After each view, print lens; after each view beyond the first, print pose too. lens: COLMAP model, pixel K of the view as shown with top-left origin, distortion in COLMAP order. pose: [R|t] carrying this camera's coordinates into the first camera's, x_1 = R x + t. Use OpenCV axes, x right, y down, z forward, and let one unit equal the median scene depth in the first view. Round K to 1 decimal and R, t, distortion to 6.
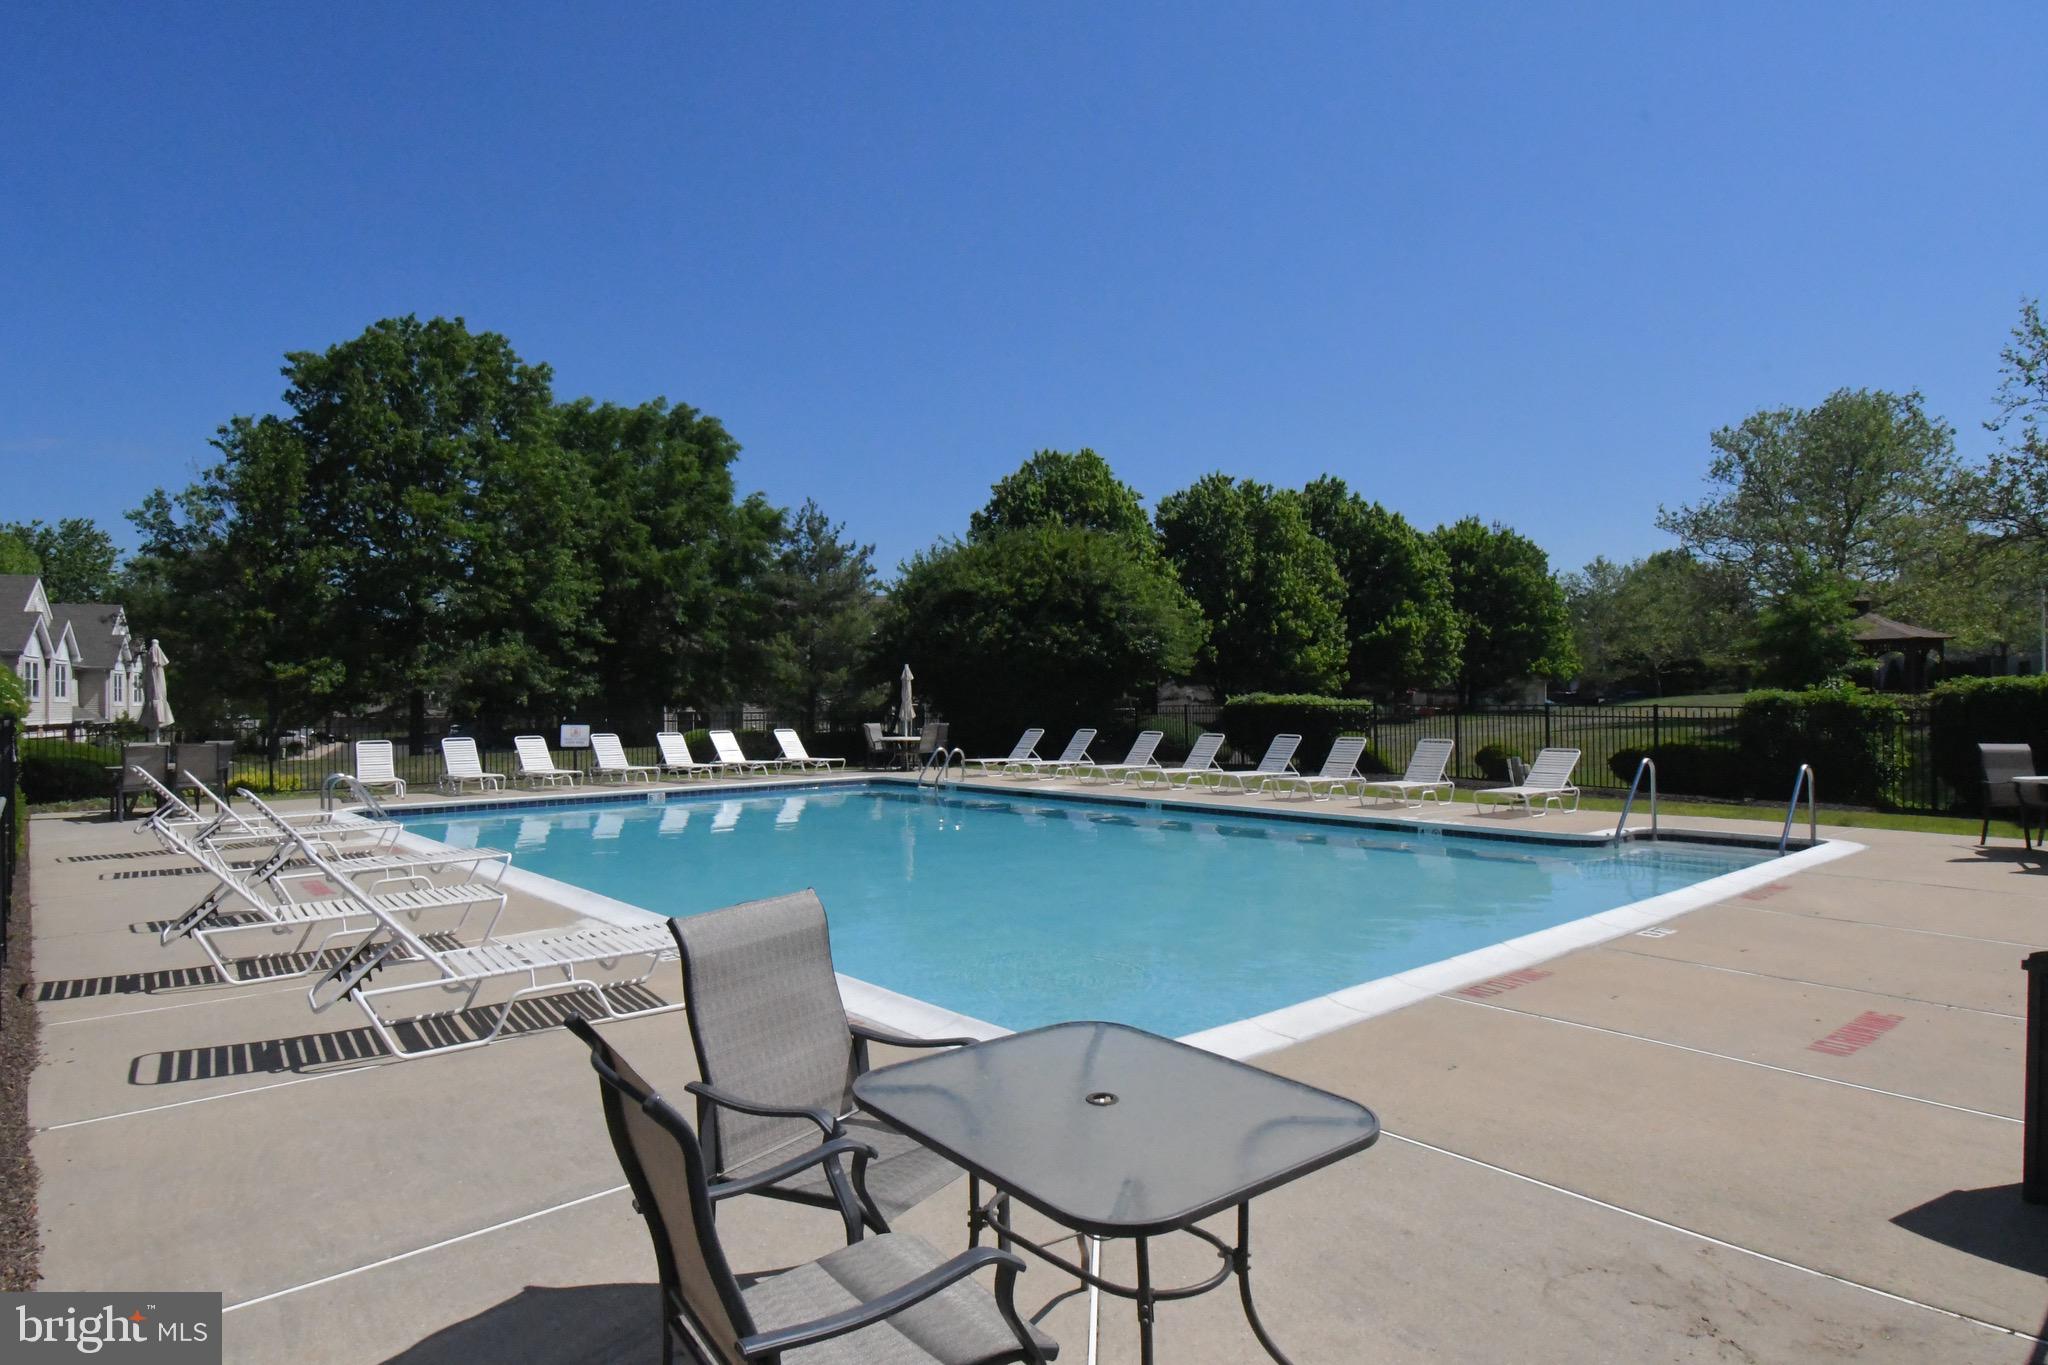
lens RADIAL K [[1131.7, 0, 1024.0], [0, 1131.7, 682.5], [0, 0, 1]] dist [0.000535, -0.008357]
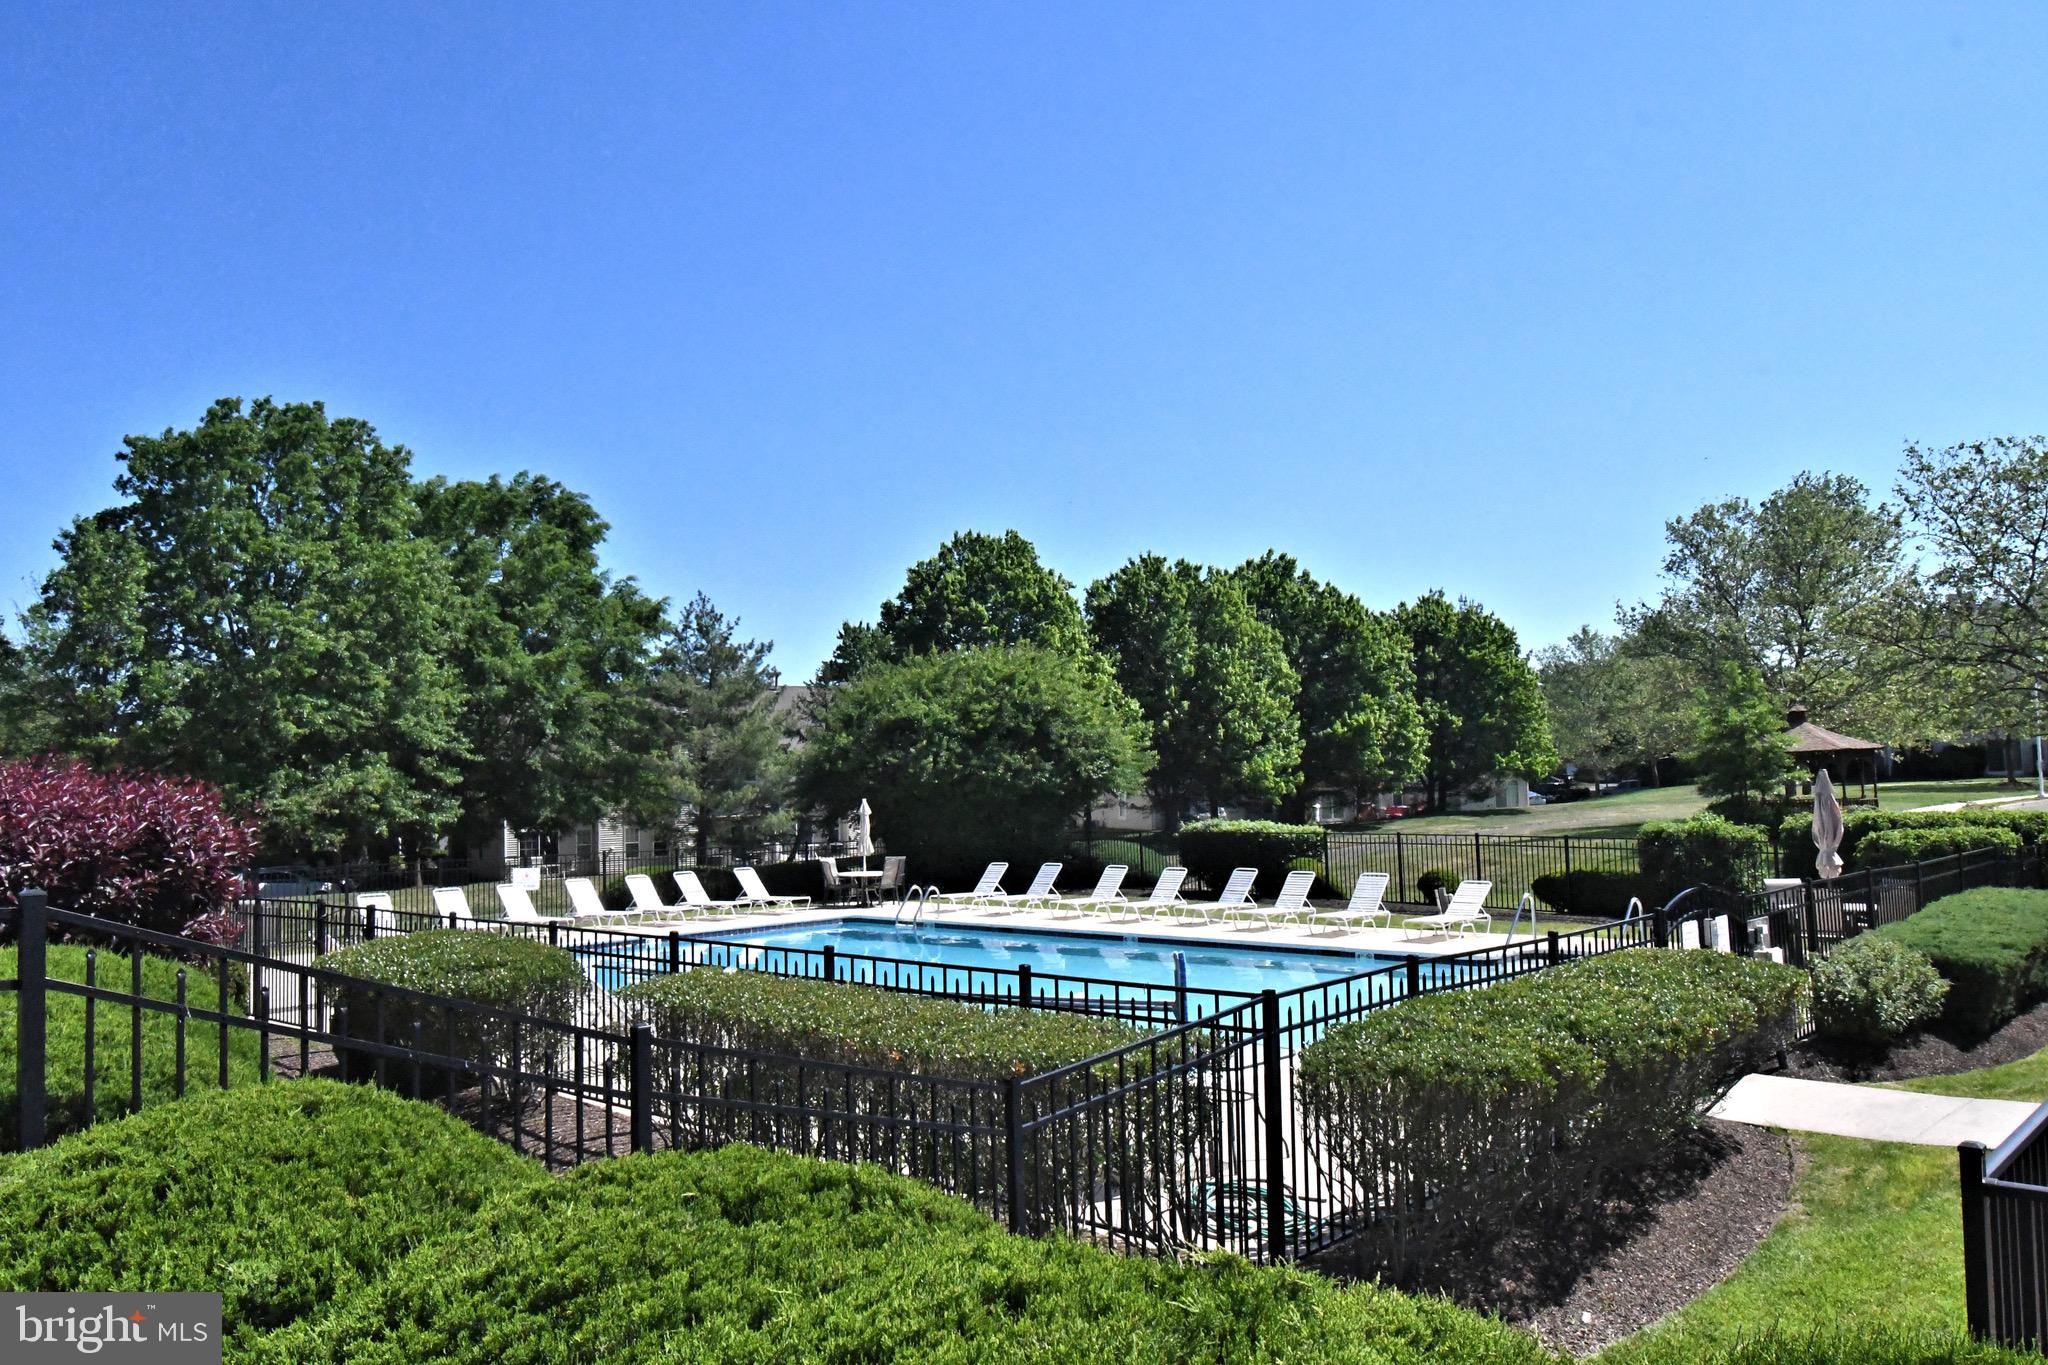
lens RADIAL K [[1502.3, 0, 1024.0], [0, 1502.3, 682.5], [0, 0, 1]] dist [-0.011476, 0.000579]
pose [[0.995548, -0.010083, 0.093710, -0.050477], [0.015135, 0.998460, -0.053365, -0.026512], [-0.093028, 0.054546, 0.994168, -0.191700]]
